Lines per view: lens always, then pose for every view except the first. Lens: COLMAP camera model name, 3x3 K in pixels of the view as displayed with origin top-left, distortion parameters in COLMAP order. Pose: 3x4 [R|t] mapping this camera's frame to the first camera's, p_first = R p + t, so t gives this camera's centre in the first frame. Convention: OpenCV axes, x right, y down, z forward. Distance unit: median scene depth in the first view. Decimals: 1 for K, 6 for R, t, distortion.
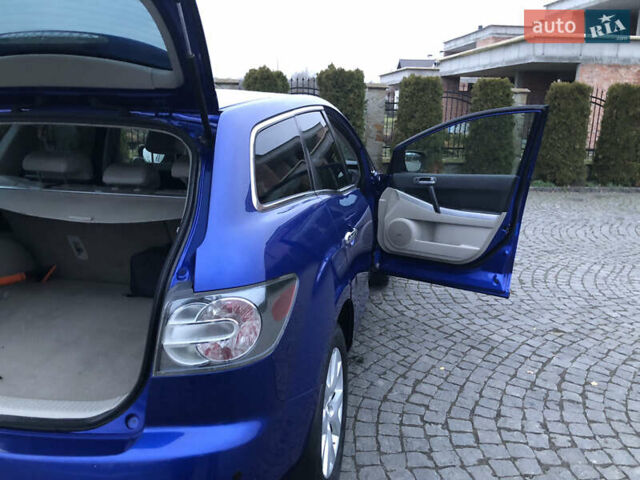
lens RADIAL K [[526.1, 0, 293.2], [0, 526.1, 239.0], [0, 0, 1]] dist [0.023934, -0.001082]
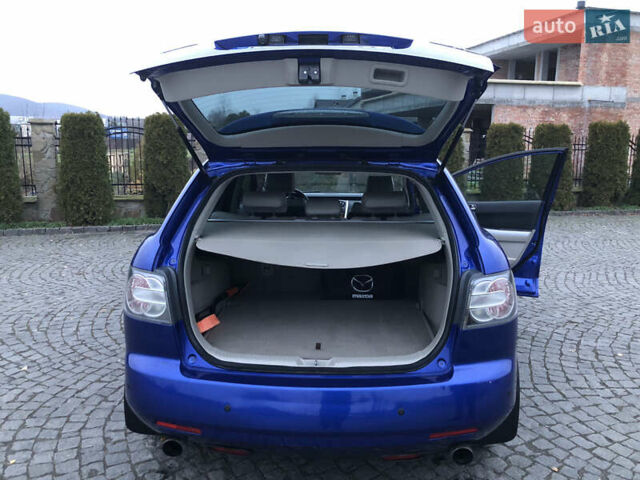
lens RADIAL K [[526.1, 0, 293.2], [0, 526.1, 239.0], [0, 0, 1]] dist [0.023934, -0.001082]
pose [[0.988674, -0.041510, 0.144222, -0.369800], [0.051213, 0.996620, -0.064228, 0.024989], [-0.141068, 0.070887, 0.987459, -0.188107]]
